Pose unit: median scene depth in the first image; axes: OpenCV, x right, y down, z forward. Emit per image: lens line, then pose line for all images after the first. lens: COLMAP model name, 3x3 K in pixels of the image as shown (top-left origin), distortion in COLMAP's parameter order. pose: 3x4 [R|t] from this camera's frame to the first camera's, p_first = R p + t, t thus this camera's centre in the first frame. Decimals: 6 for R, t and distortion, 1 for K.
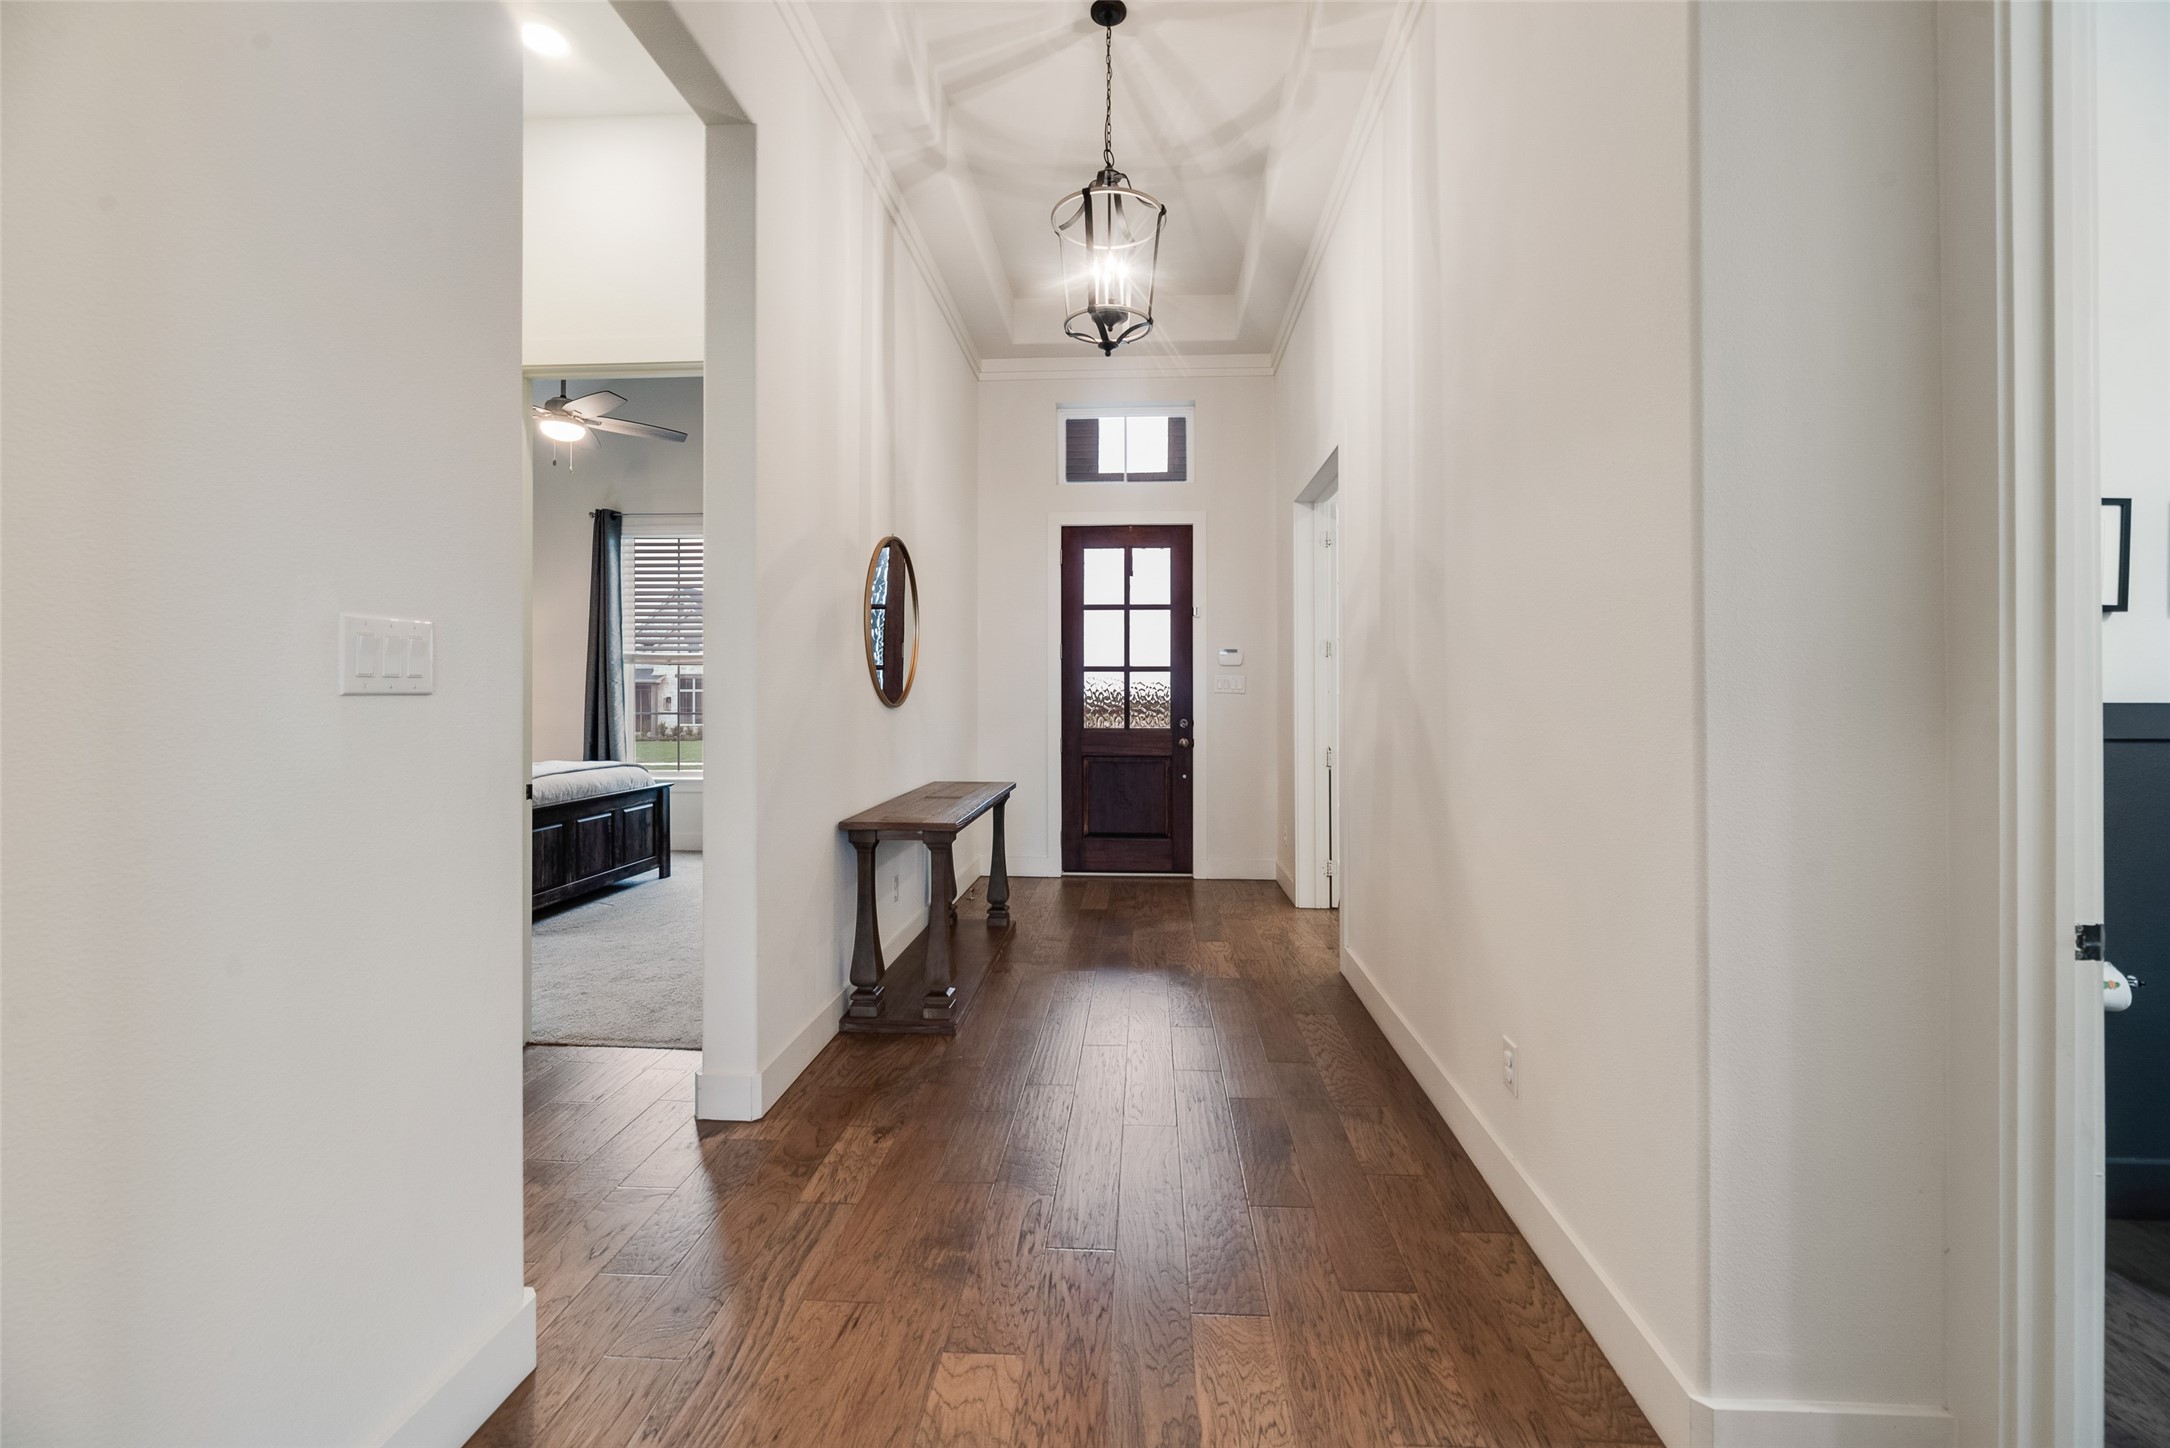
lens RADIAL K [[887.6, 0, 1114.9], [0, 887.6, 689.2], [0, 0, 1]] dist [0.000899, -0.000722]
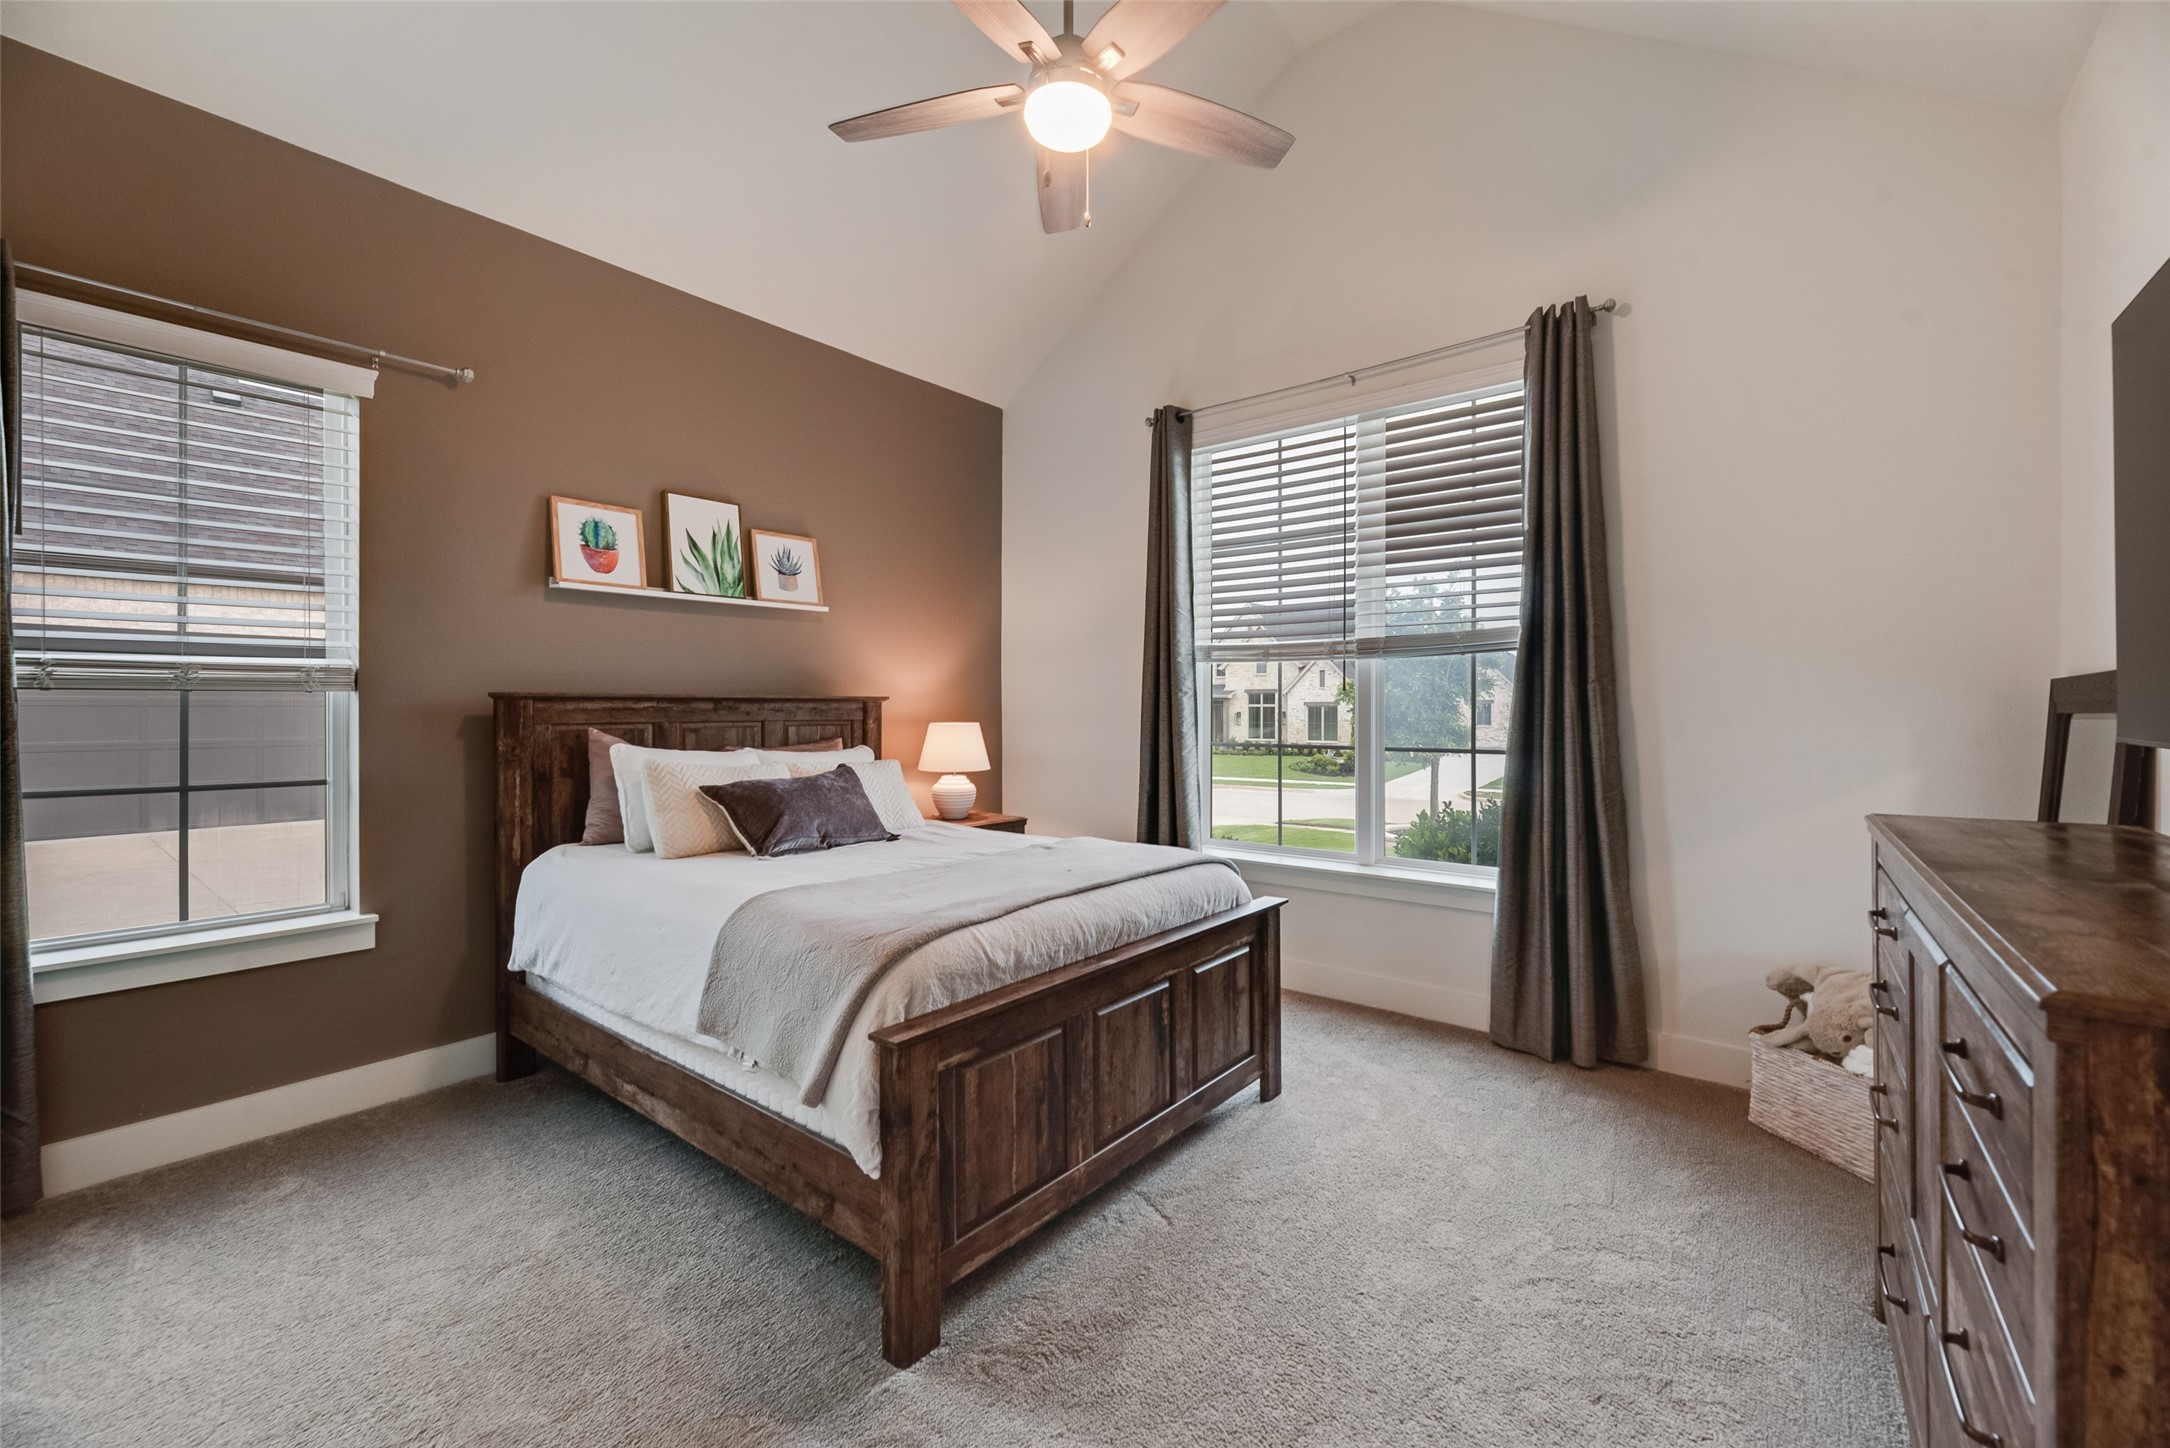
lens RADIAL K [[887.6, 0, 1082.0], [0, 887.6, 712.7], [0, 0, 1]] dist [0.000899, -0.000722]
pose [[0.802381, 0.000815, -0.596812, -0.262786], [0.005173, 0.999952, 0.008320, 0.000622], [0.596790, -0.009763, 0.802338, 0.482746]]
